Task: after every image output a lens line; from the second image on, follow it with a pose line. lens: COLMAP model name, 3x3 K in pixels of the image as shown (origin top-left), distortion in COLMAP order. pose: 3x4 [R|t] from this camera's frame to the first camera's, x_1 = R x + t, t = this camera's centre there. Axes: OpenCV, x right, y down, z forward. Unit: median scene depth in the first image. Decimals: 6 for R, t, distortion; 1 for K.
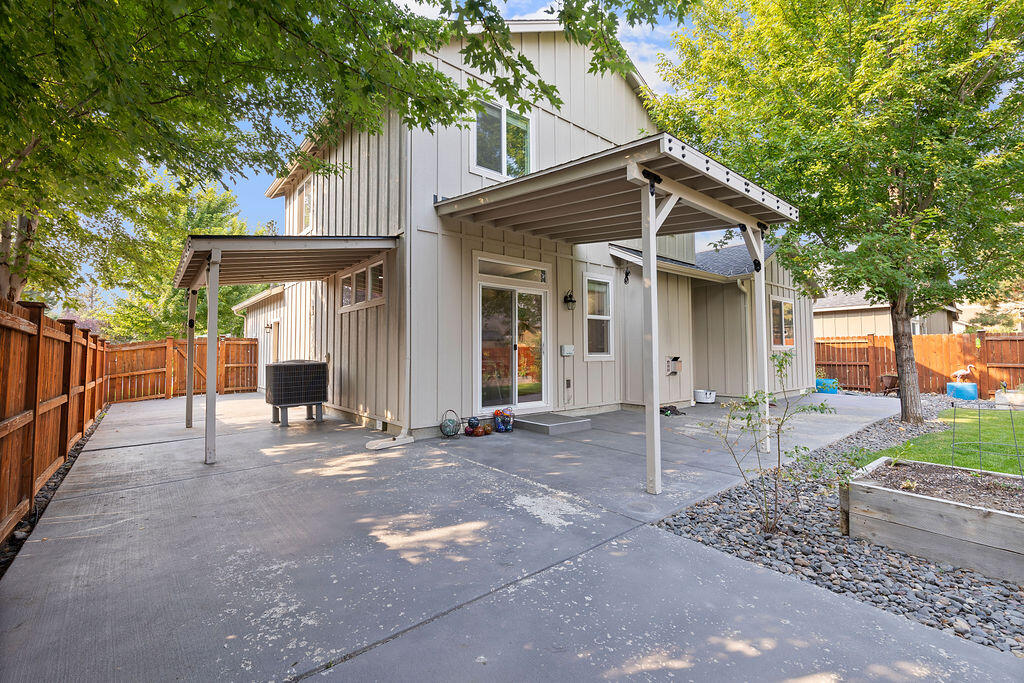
lens RADIAL K [[442.0, 0, 512.0], [0, 442.0, 341.5], [0, 0, 1]] dist [0.000096, 0.000000]
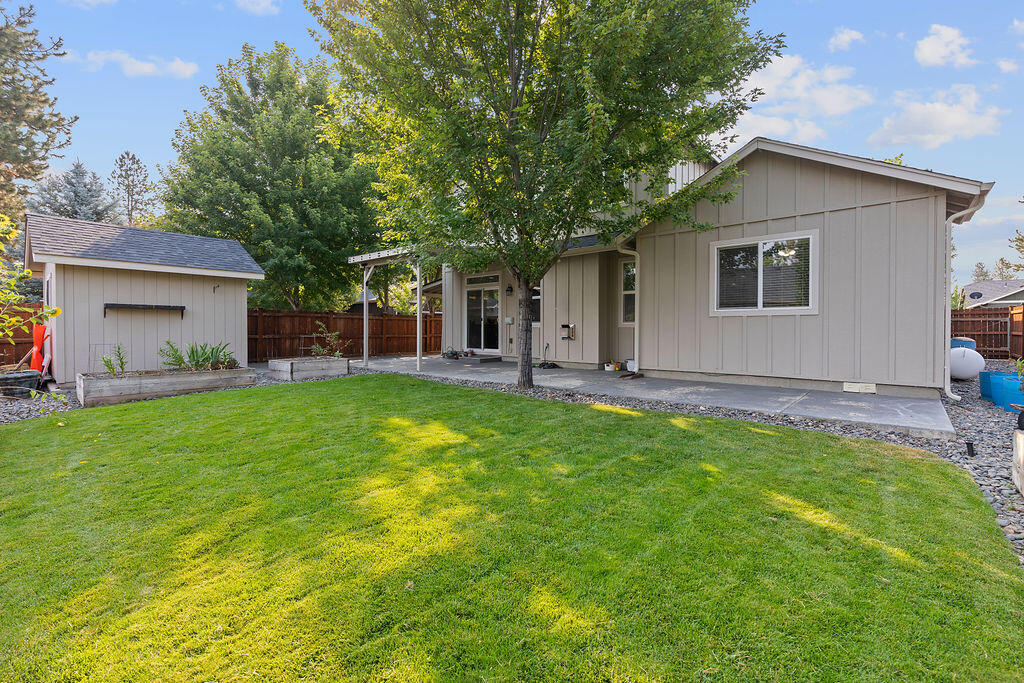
lens RADIAL K [[442.0, 0, 512.0], [0, 442.0, 341.5], [0, 0, 1]] dist [0.000096, 0.000000]
pose [[0.220412, 0.029892, -0.974949, 1.936769], [0.030967, 0.998812, 0.037625, 0.041454], [0.974915, -0.038484, 0.219224, 0.713308]]
